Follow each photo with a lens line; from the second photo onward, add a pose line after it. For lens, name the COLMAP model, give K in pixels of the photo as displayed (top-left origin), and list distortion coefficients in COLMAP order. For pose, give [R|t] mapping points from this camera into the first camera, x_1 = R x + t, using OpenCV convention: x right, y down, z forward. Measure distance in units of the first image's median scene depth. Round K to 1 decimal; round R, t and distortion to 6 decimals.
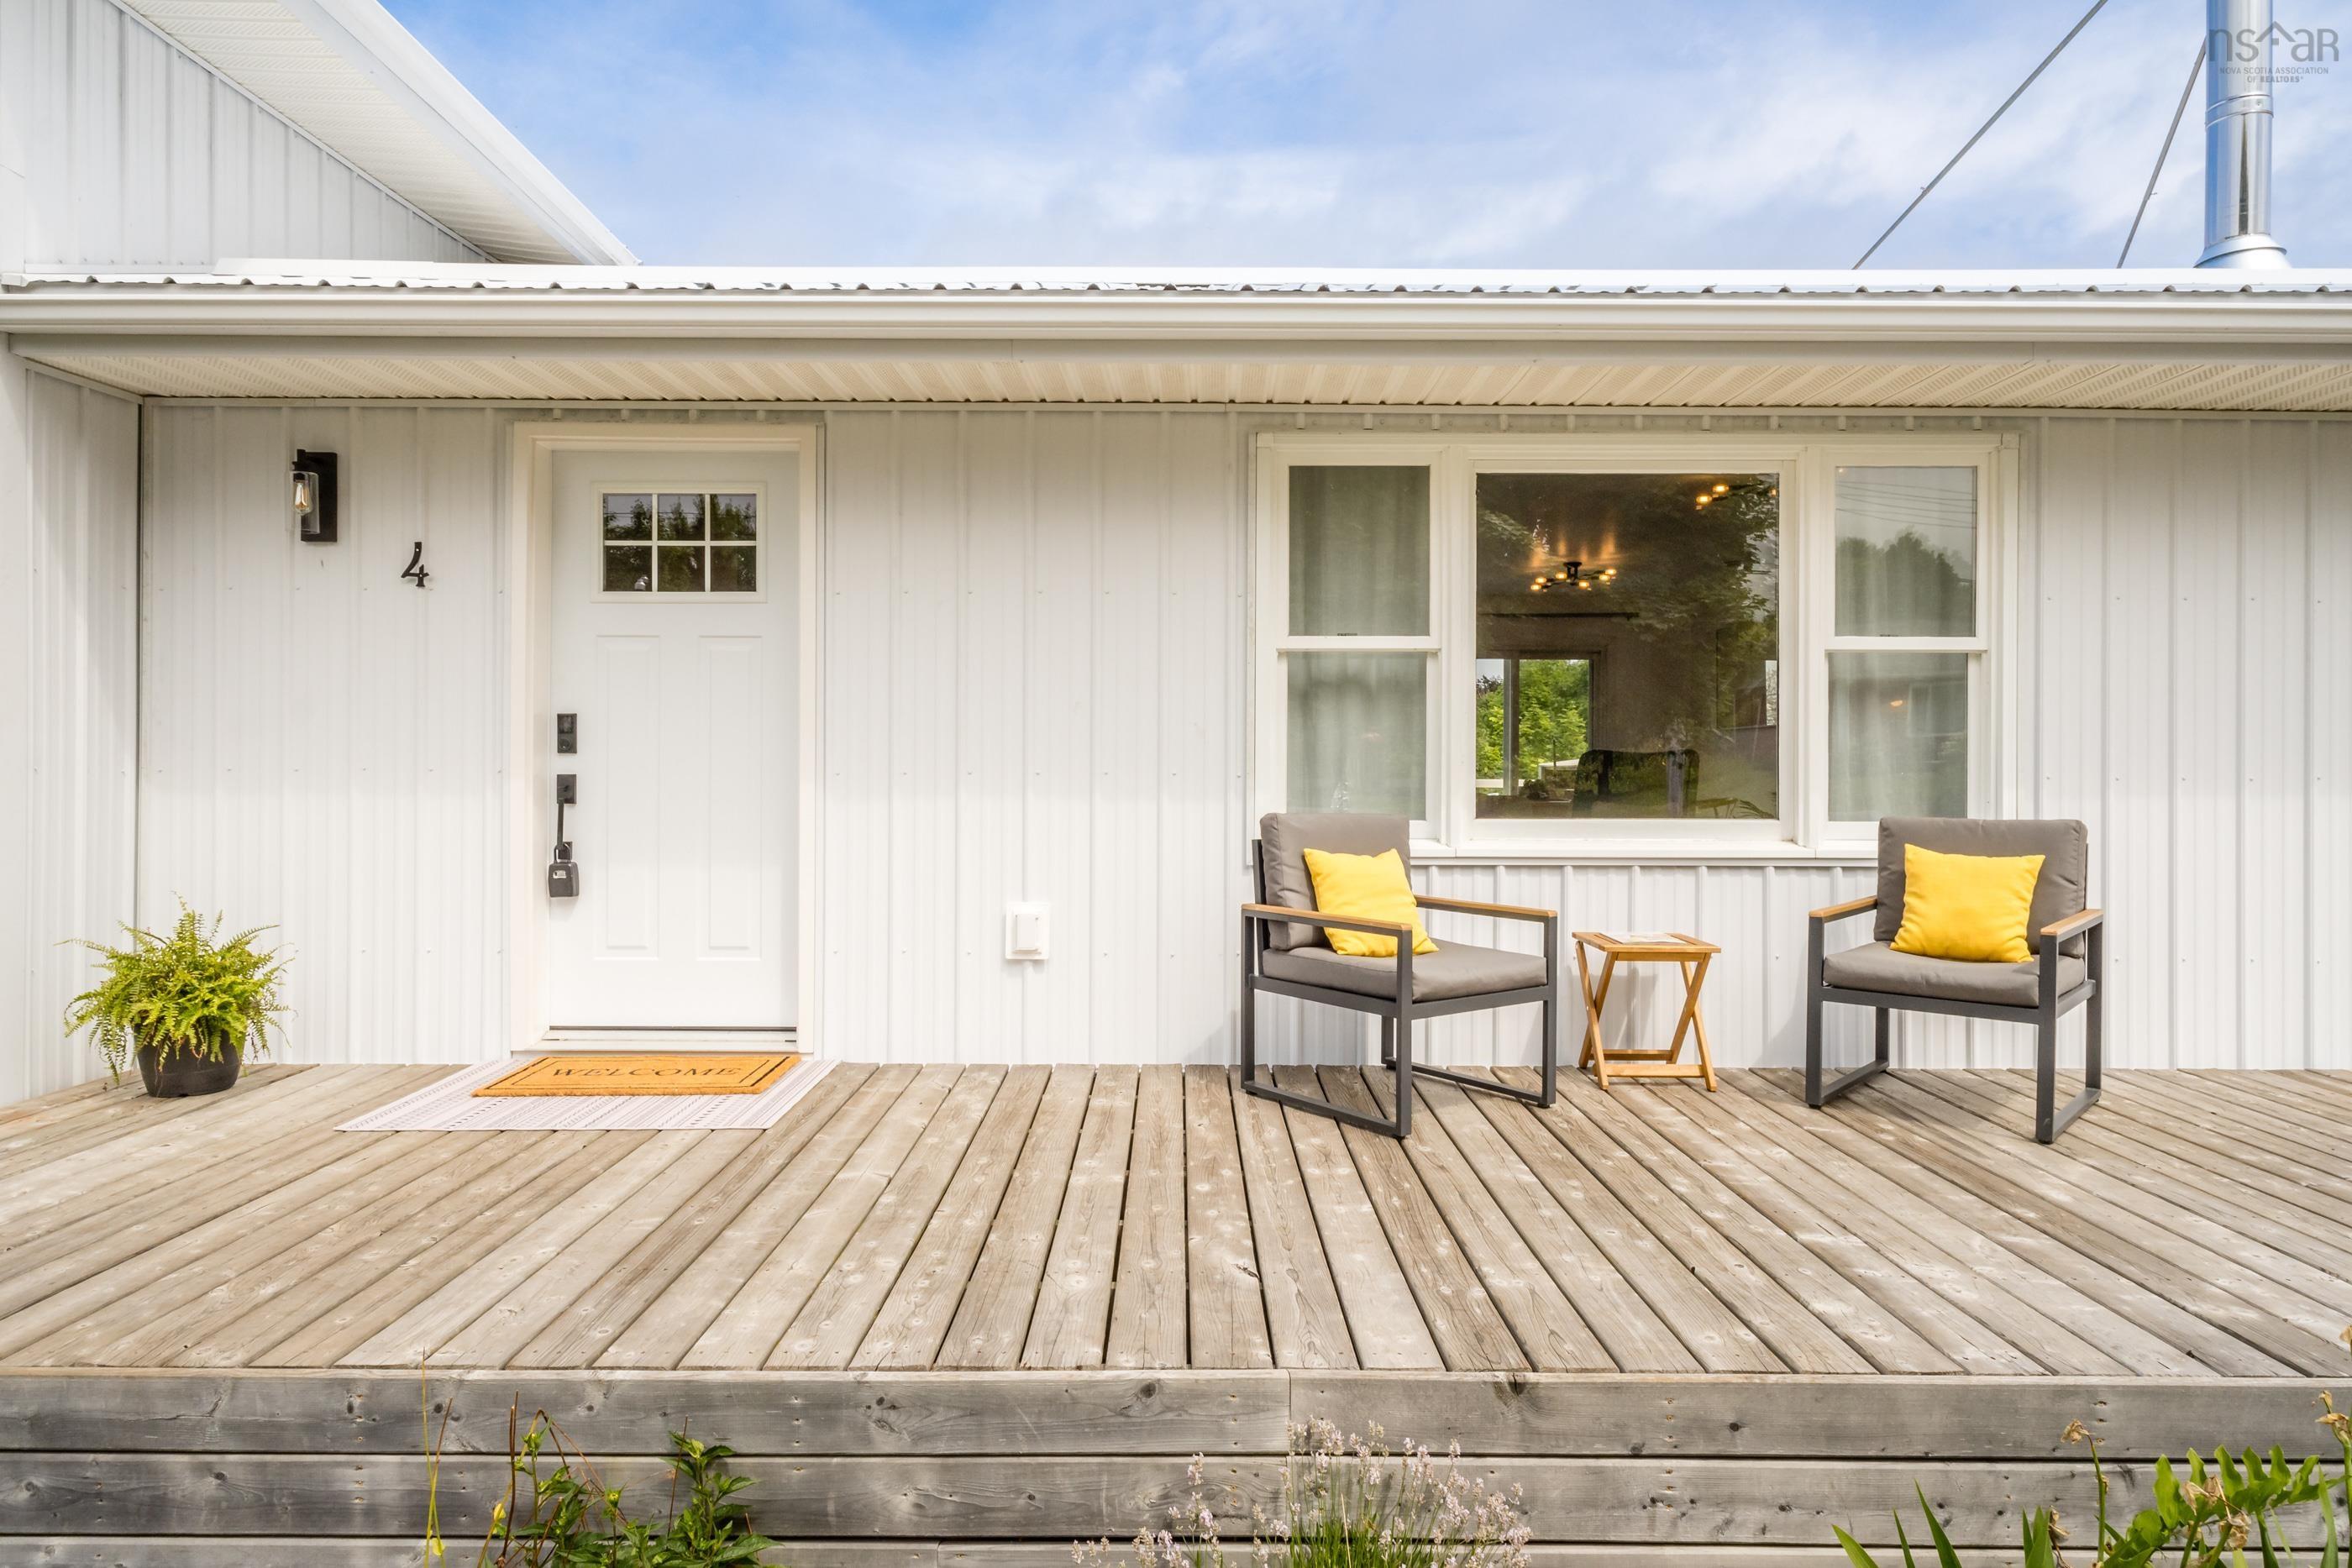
lens RADIAL K [[1203.2, 0, 945.0], [0, 1203.2, 775.7], [0, 0, 1]] dist [0.001866, 0.000125]
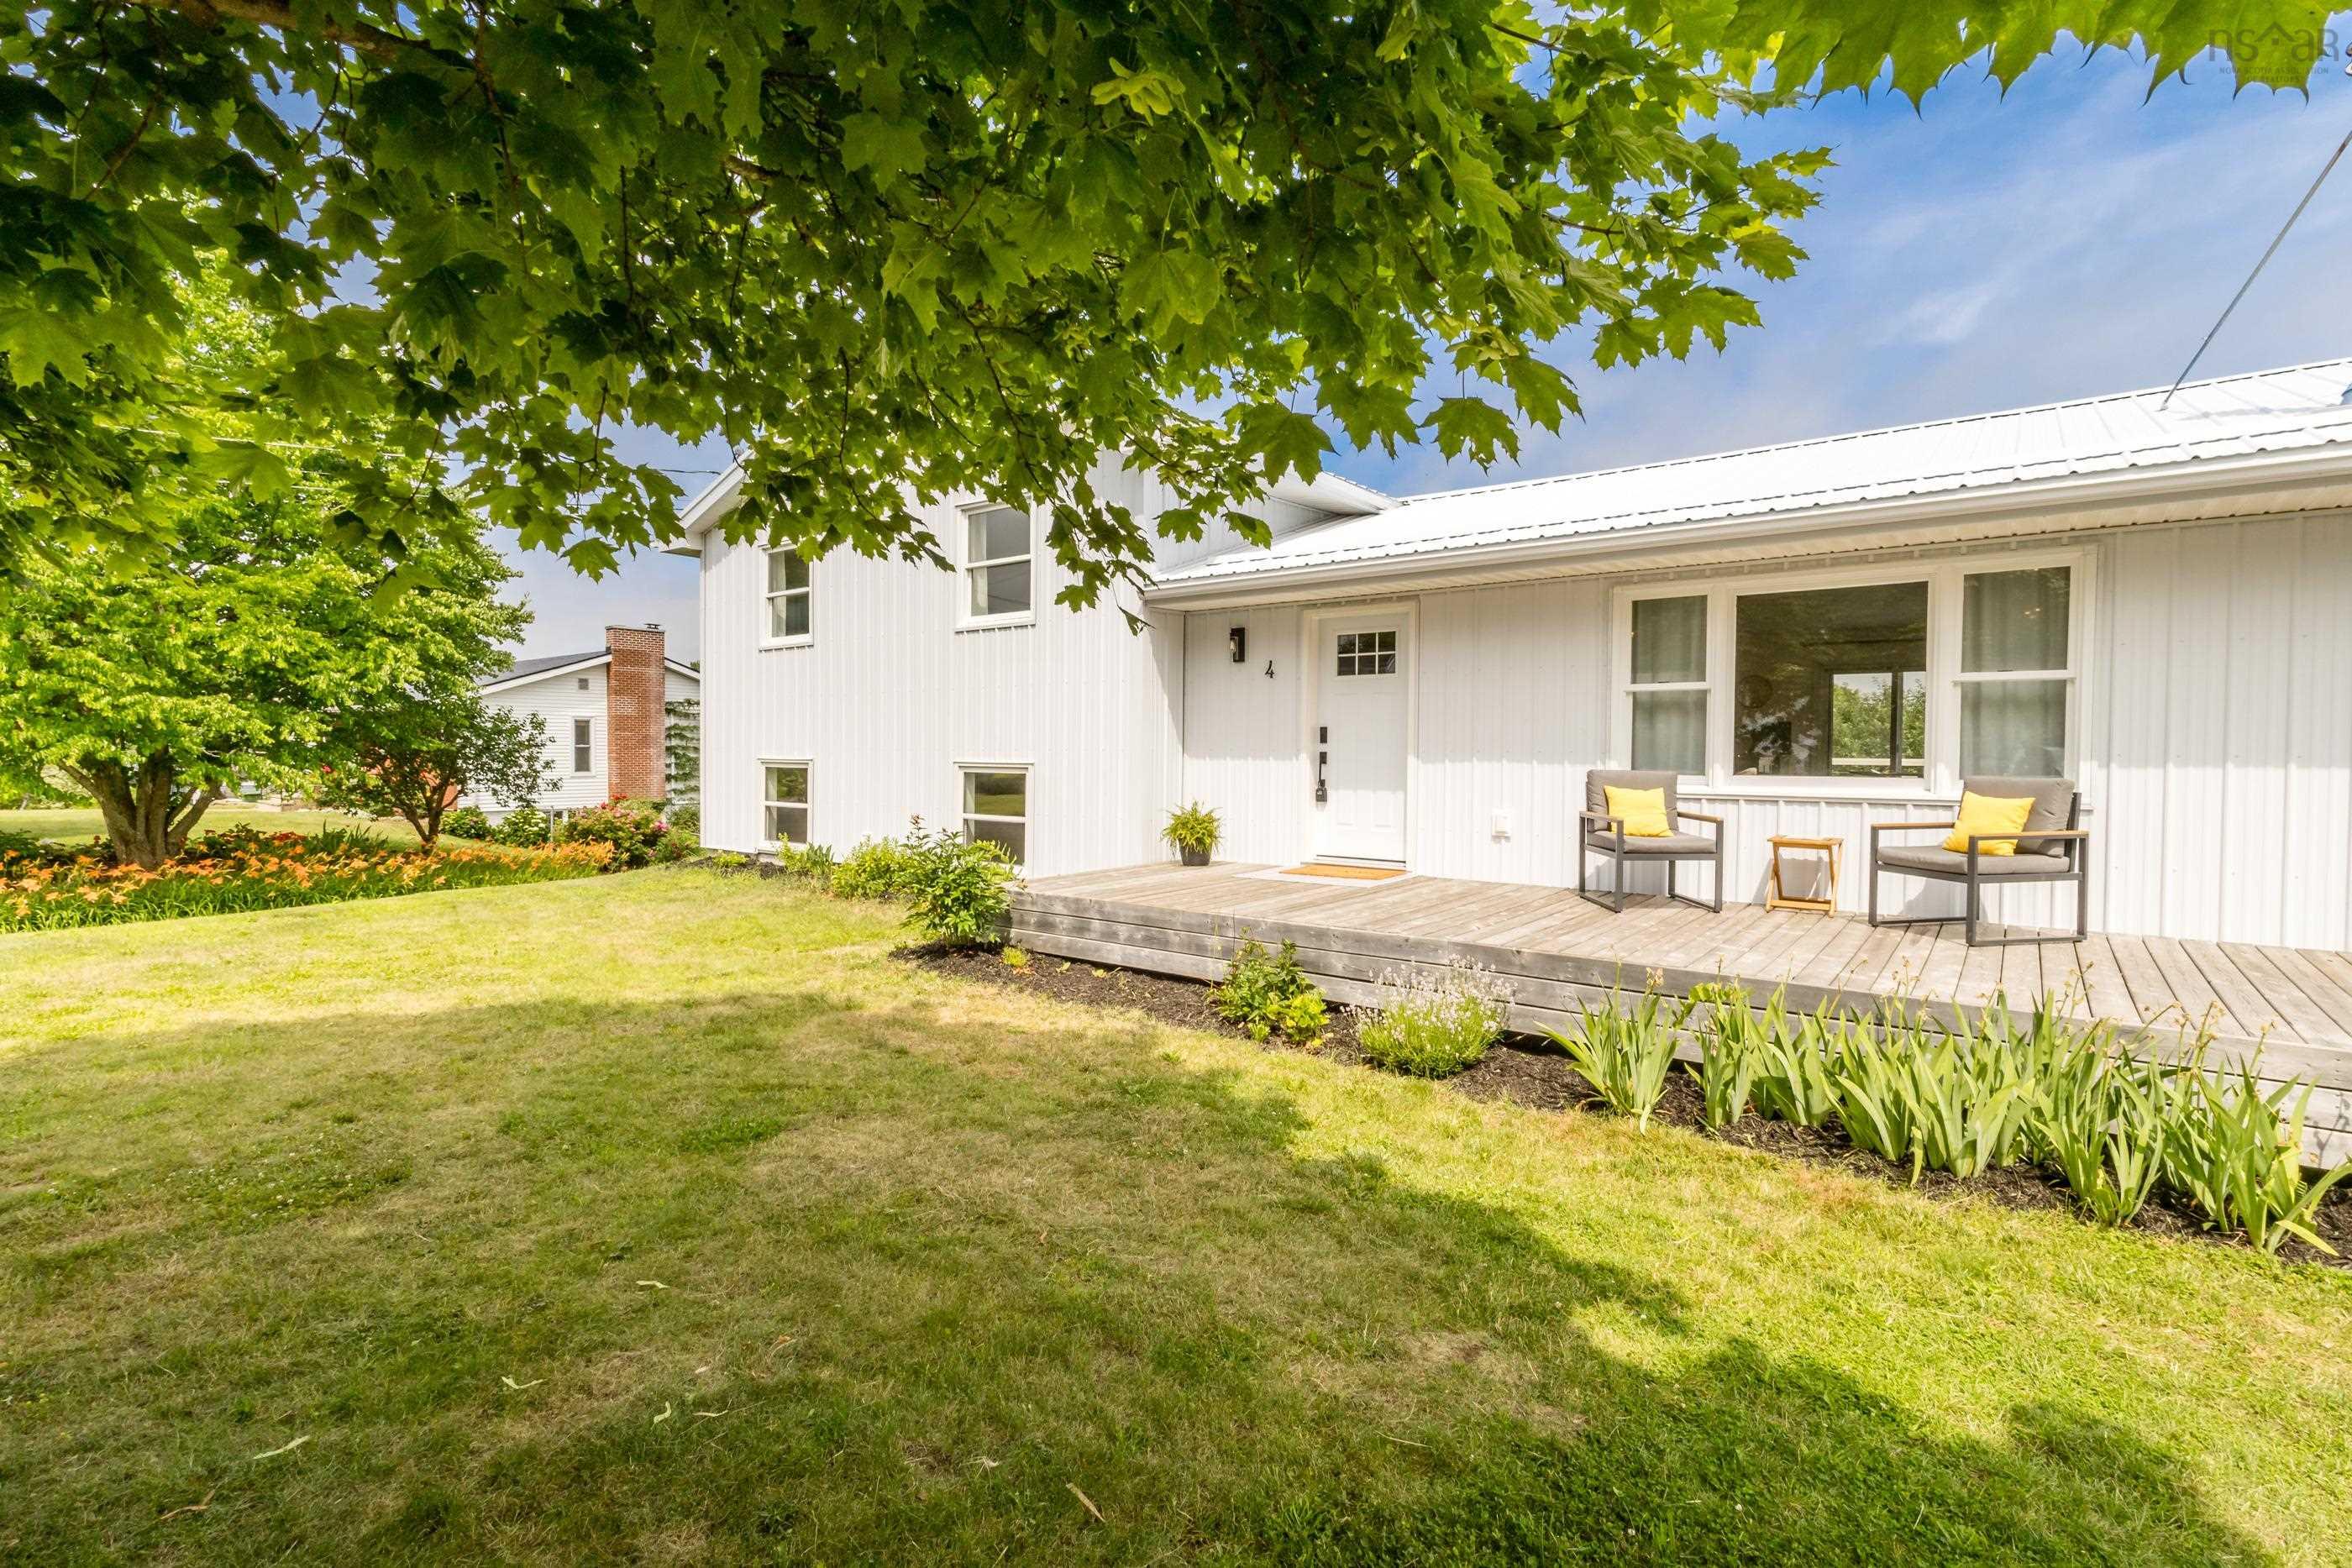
lens RADIAL K [[1084.7, 0, 1182.0], [0, 1084.7, 778.6], [0, 0, 1]] dist [0.007266, 0.000145]
pose [[0.794098, 0.015959, -0.607580, 0.824986], [-0.003520, 0.999759, 0.021659, 0.006724], [0.607779, -0.015061, 0.793963, -0.955622]]
